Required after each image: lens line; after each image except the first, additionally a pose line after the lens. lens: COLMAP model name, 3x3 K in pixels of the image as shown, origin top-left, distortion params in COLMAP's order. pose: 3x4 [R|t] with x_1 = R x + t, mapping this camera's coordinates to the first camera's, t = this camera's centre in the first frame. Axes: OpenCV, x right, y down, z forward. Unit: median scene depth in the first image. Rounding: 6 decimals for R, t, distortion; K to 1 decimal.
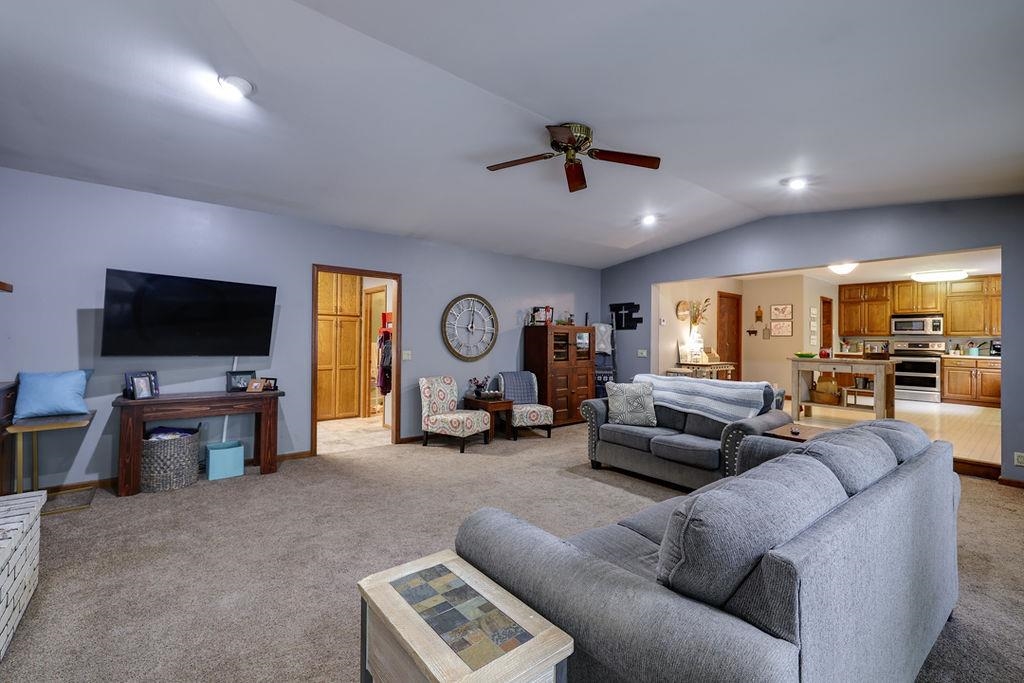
lens RADIAL K [[435.7, 0, 508.7], [0, 435.7, 338.6], [0, 0, 1]] dist [0.000342, 0.000130]
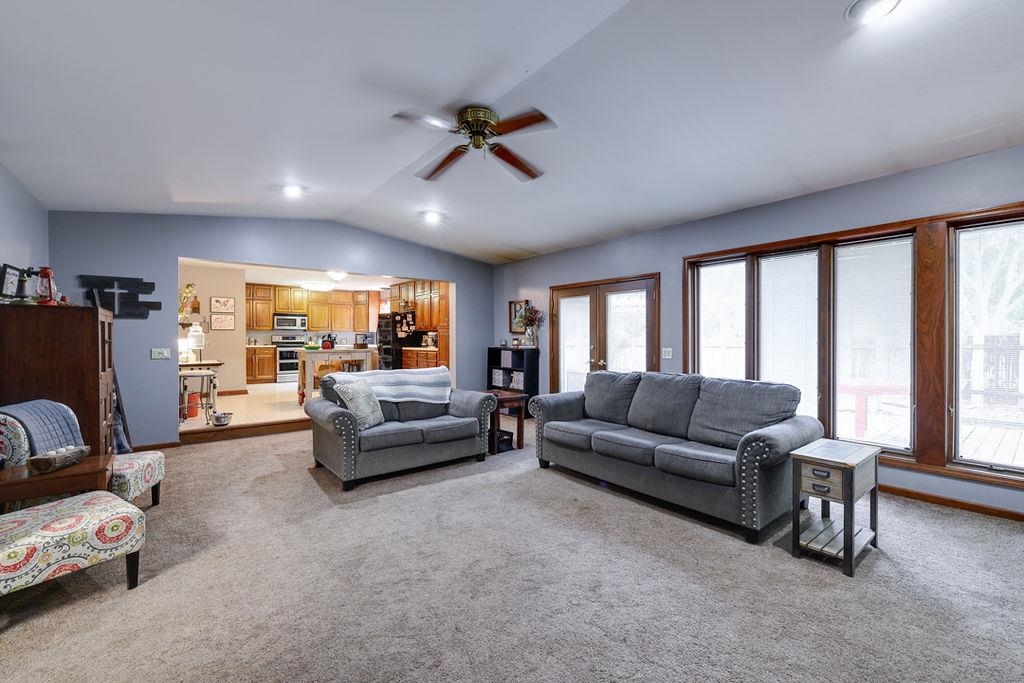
lens RADIAL K [[427.2, 0, 515.8], [0, 427.2, 341.1], [0, 0, 1]] dist [-0.000687, 0.006384]
pose [[0.011273, -0.017934, 0.999776, -0.321570], [-0.002346, 0.999836, 0.017961, 0.000412], [-0.999934, -0.002548, 0.011229, 0.359492]]
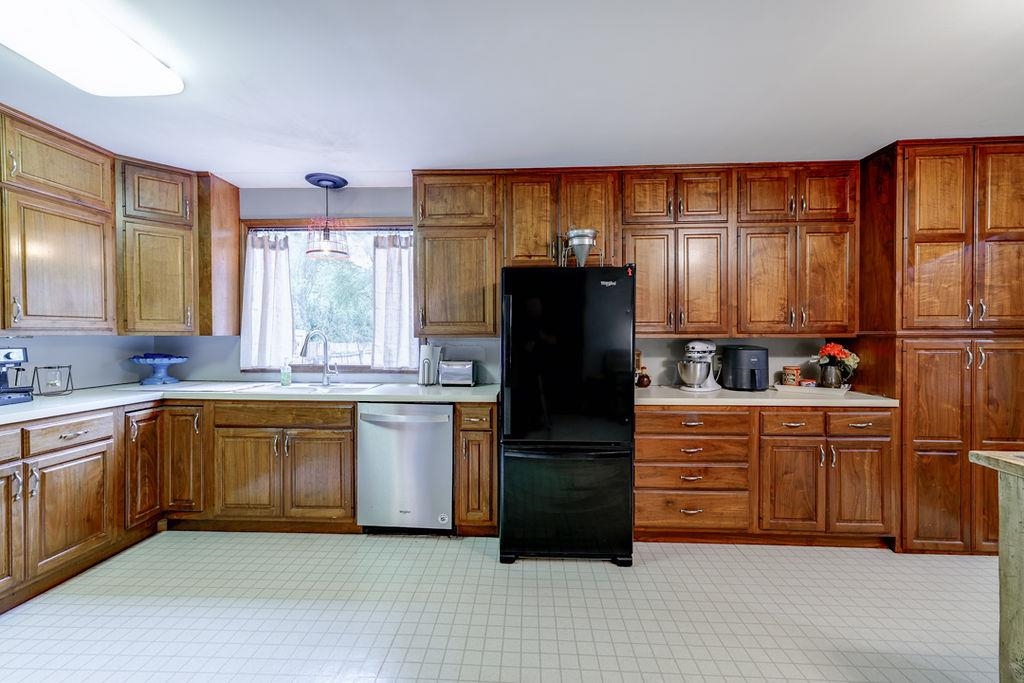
lens RADIAL K [[427.2, 0, 515.8], [0, 427.2, 341.1], [0, 0, 1]] dist [-0.000687, 0.006384]
pose [[-0.737509, -0.023547, 0.674927, 0.679094], [-0.011953, 0.999691, 0.021816, -0.009729], [-0.675231, 0.008022, -0.737562, 0.972739]]
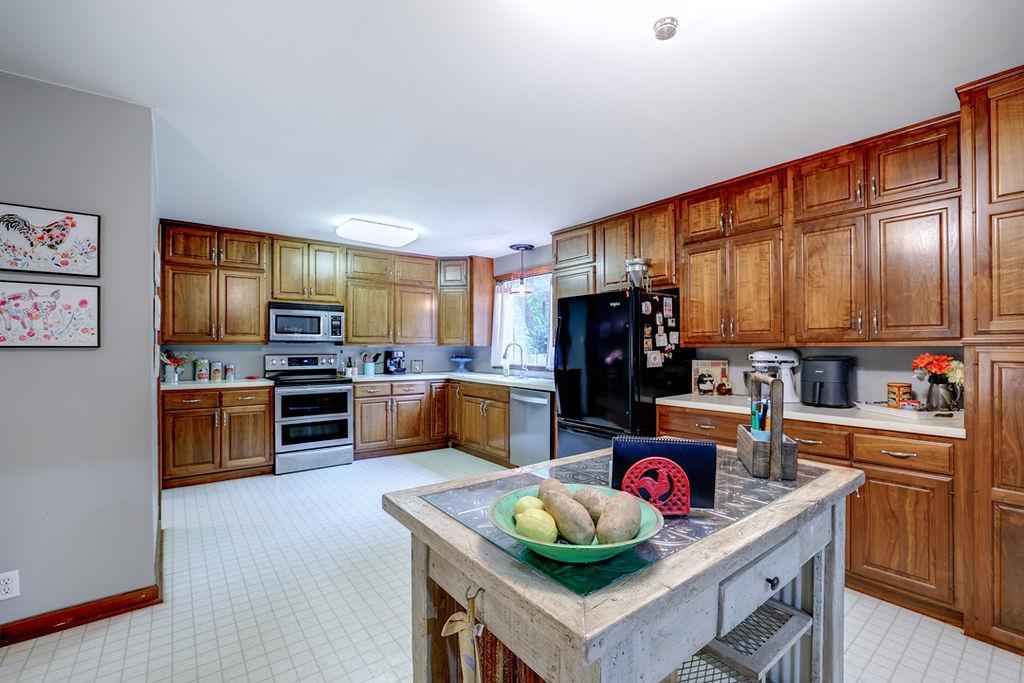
lens RADIAL K [[443.4, 0, 512.5], [0, 443.4, 346.9], [0, 0, 1]] dist [-0.024749, 0.000211]
pose [[0.034476, -0.013021, 0.999321, 0.435687], [-0.001971, 0.999912, 0.013097, -0.011108], [-0.999404, -0.002421, 0.034447, 0.789308]]
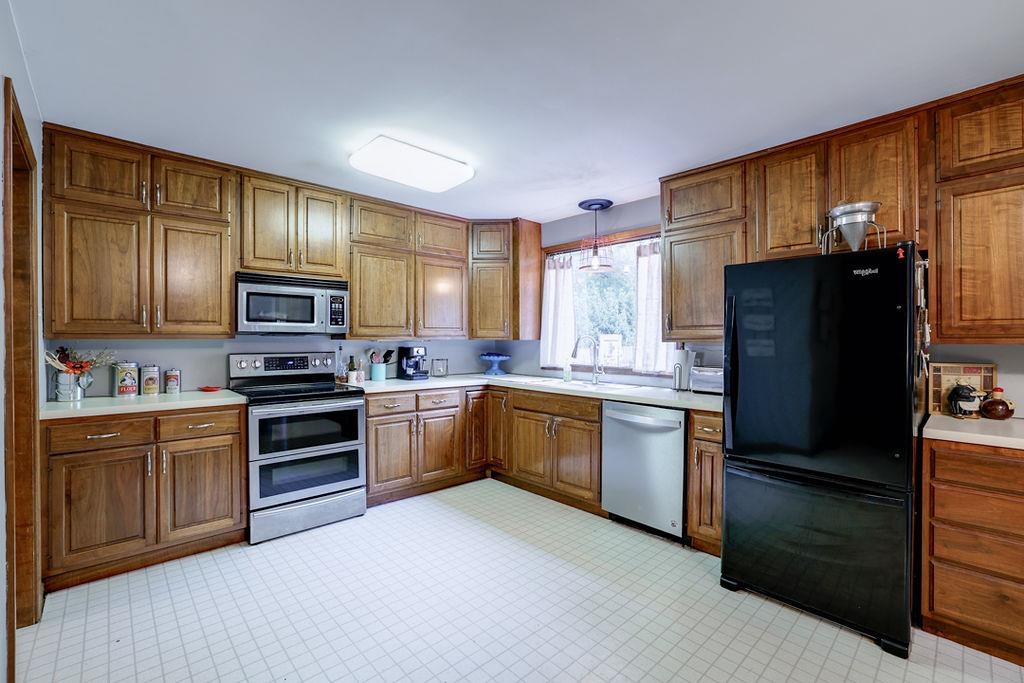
lens RADIAL K [[448.6, 0, 512.0], [0, 448.6, 341.5], [0, 0, 1]] dist [-0.042359, 0.016272]
pose [[-0.049769, -0.018395, 0.998591, 0.609459], [-0.003069, 0.999828, 0.018265, -0.010892], [-0.998756, -0.002156, -0.049817, 0.909588]]
